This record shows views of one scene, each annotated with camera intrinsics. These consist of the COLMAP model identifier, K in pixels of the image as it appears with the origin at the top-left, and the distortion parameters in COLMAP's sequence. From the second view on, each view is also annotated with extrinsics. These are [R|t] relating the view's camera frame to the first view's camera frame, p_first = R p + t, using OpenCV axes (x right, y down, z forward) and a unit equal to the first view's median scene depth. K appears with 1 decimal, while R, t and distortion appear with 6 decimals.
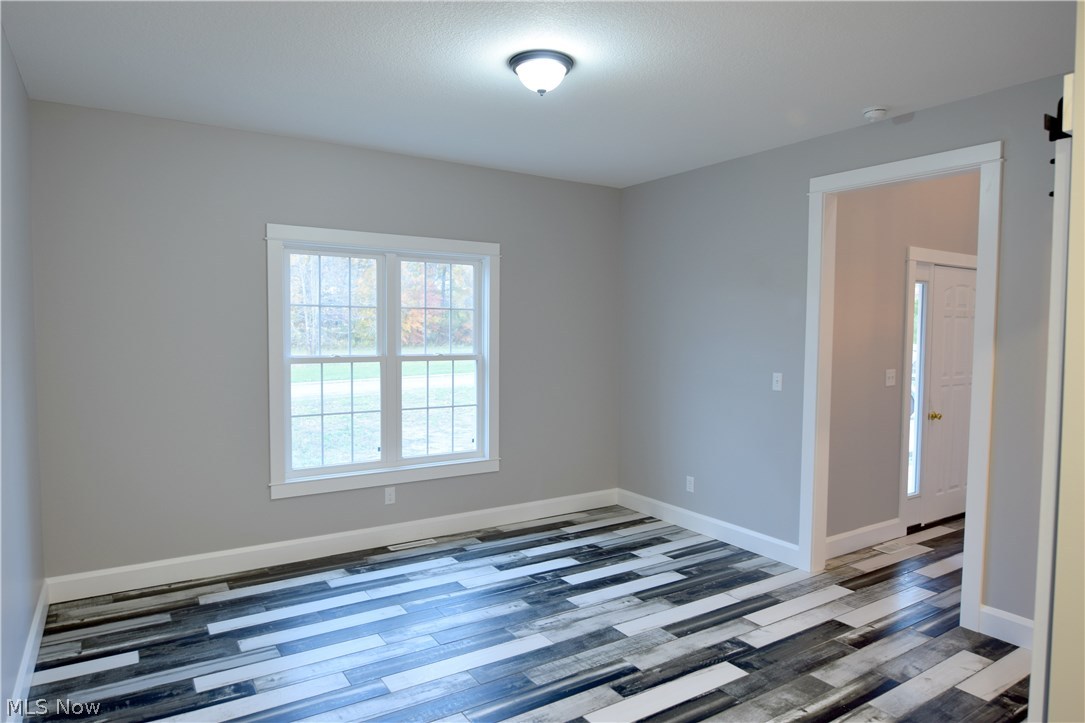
lens RADIAL K [[660.0, 0, 541.2], [0, 660.0, 360.9], [0, 0, 1]] dist [-0.017247, -0.005132]
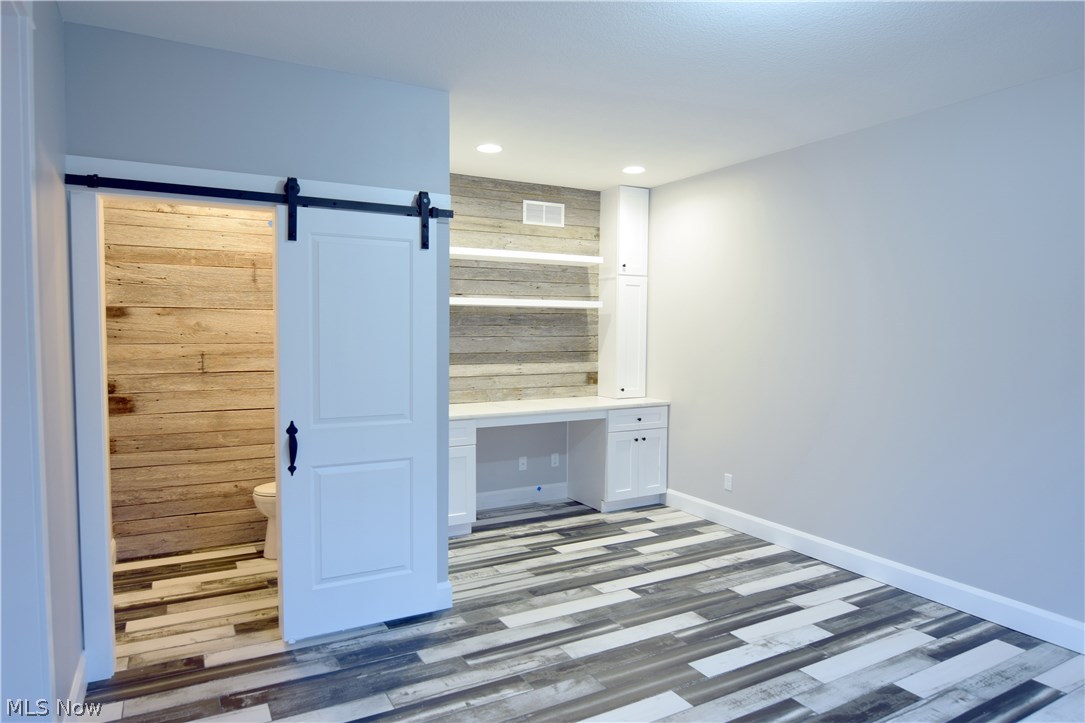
lens RADIAL K [[660.0, 0, 535.1], [0, 660.0, 361.6], [0, 0, 1]] dist [-0.017247, -0.005132]
pose [[-0.997414, -0.019535, 0.069169, 0.236425], [-0.012524, 0.994870, 0.100382, -0.078683], [-0.070776, 0.099256, -0.992542, 1.883135]]
